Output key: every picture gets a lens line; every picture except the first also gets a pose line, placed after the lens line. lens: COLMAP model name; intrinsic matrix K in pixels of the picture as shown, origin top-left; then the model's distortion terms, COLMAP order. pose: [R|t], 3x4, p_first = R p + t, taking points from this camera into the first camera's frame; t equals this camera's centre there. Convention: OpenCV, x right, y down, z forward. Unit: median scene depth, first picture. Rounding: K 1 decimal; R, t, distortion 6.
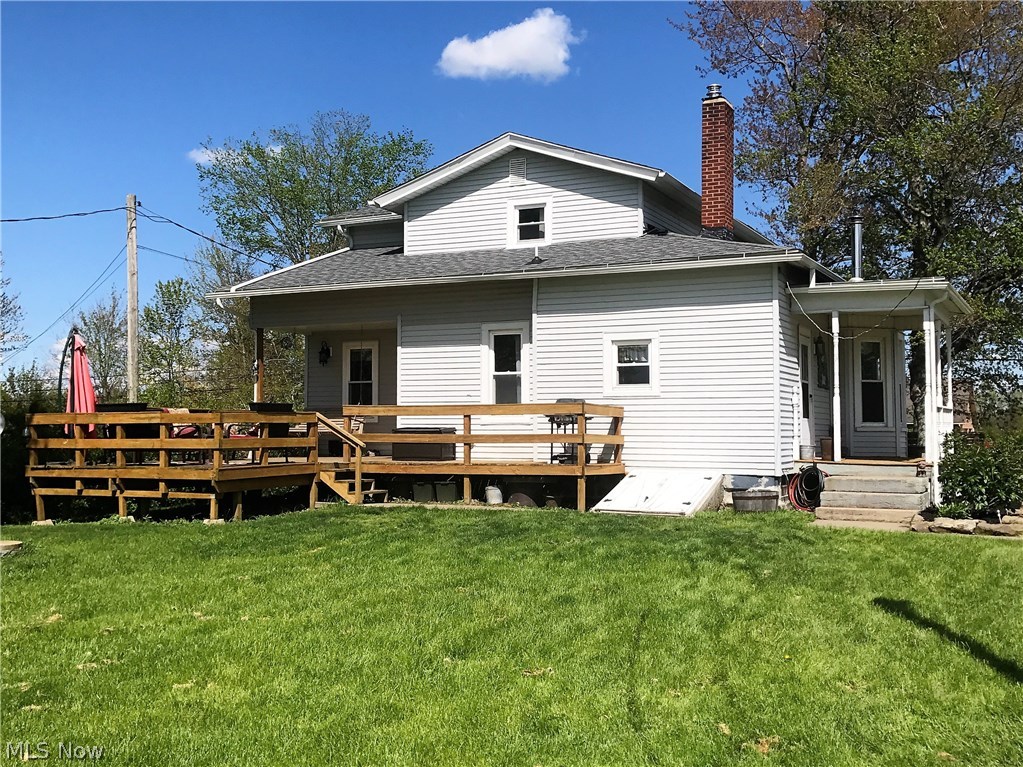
lens RADIAL K [[828.7, 0, 732.1], [0, 828.7, 384.8], [0, 0, 1]] dist [0.009688, 0.001969]
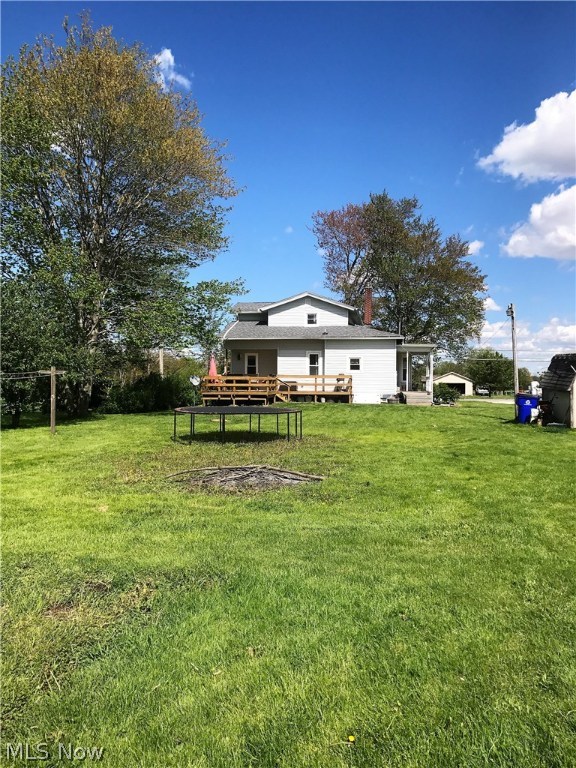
lens RADIAL K [[622.2, 0, 288.0], [0, 622.2, 384.0], [0, 0, 1]] dist [0.009688, 0.001969]
pose [[0.961998, 0.008152, 0.272934, -1.133422], [-0.021921, 0.998634, 0.047435, -0.061633], [-0.272174, -0.051615, 0.960863, -1.519903]]
